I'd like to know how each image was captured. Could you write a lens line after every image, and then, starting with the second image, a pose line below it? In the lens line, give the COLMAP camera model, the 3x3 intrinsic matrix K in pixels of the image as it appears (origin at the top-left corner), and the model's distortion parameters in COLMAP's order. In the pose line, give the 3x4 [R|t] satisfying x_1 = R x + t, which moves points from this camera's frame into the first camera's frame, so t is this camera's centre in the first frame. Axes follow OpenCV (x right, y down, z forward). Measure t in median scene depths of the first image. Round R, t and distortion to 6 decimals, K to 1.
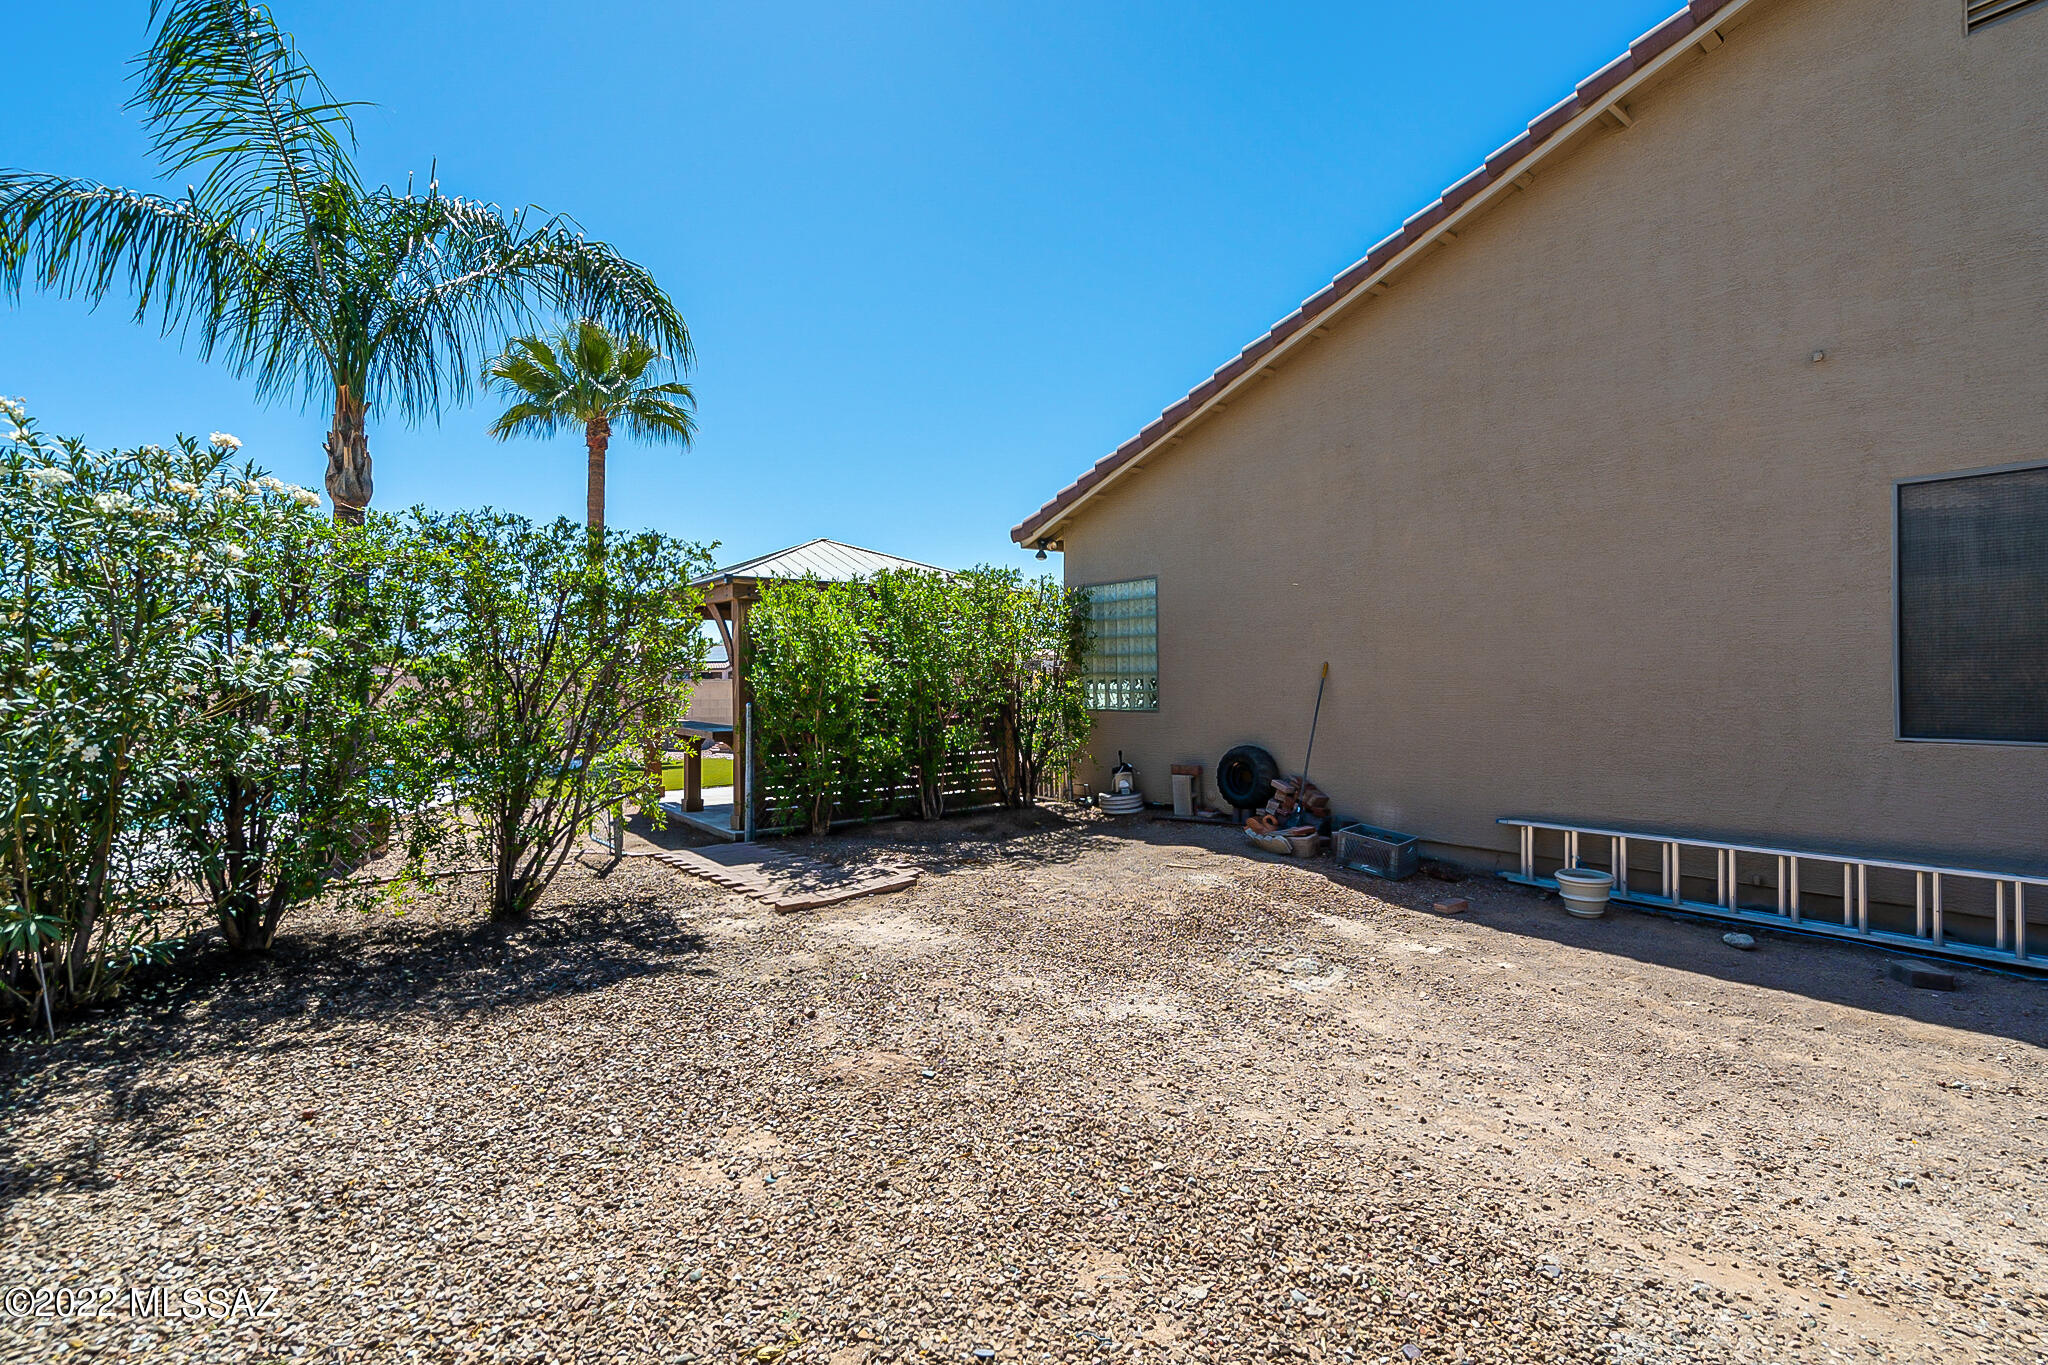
lens RADIAL K [[926.9, 0, 1006.4], [0, 926.9, 686.0], [0, 0, 1]] dist [-0.005248, -0.001109]
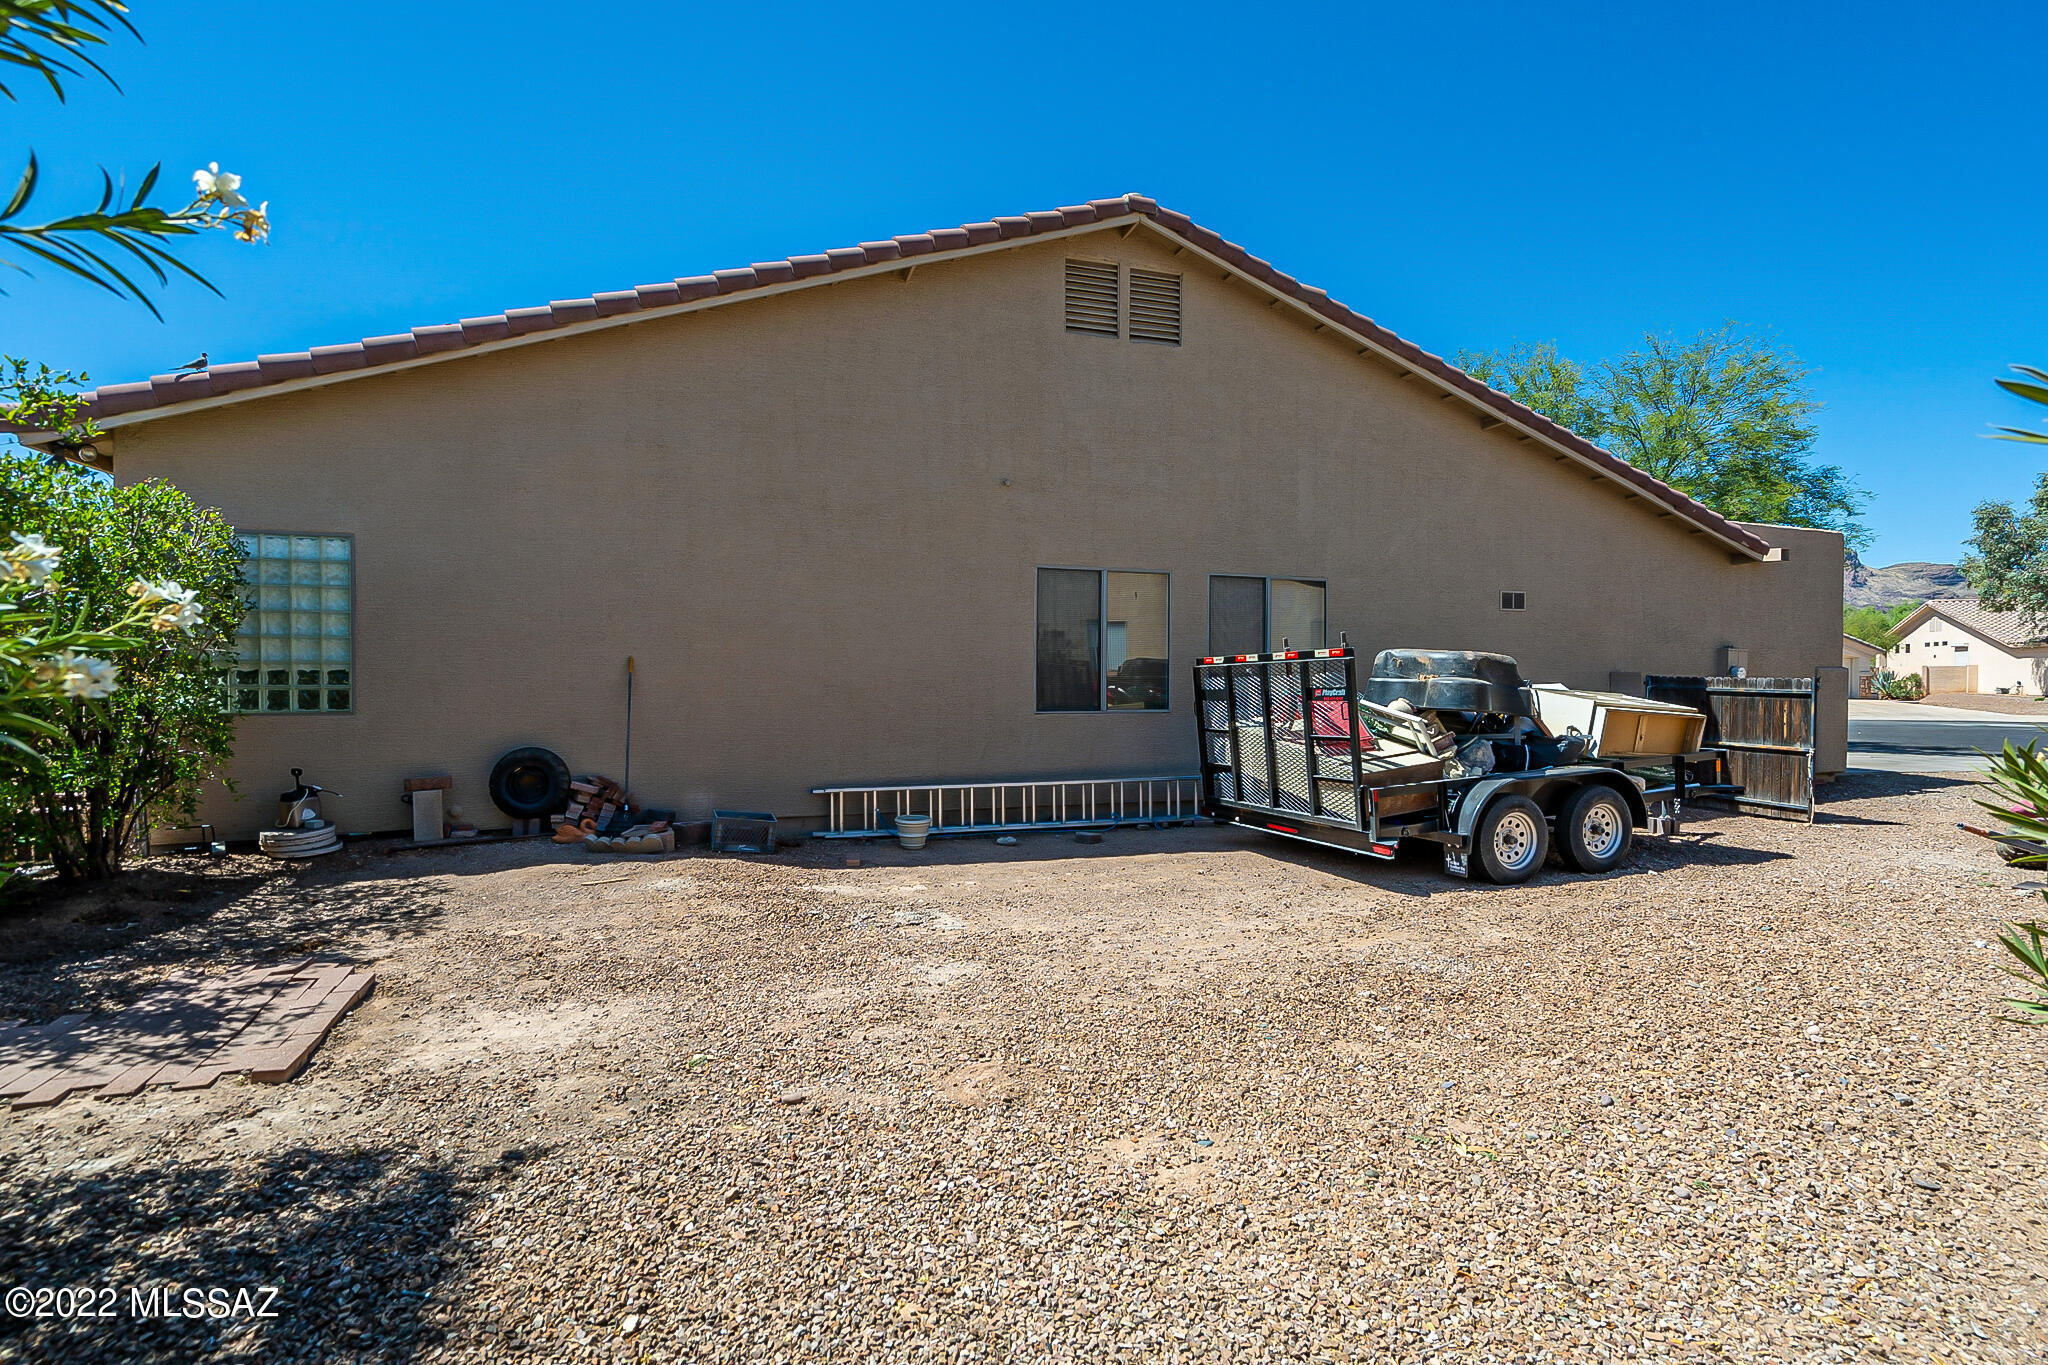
lens RADIAL K [[926.9, 0, 1003.8], [0, 926.9, 681.4], [0, 0, 1]] dist [-0.005248, -0.001109]
pose [[0.337189, 0.003270, 0.941431, -0.745866], [-0.002955, 0.999993, -0.002415, 0.002965], [-0.941432, -0.001967, 0.337196, 0.480472]]
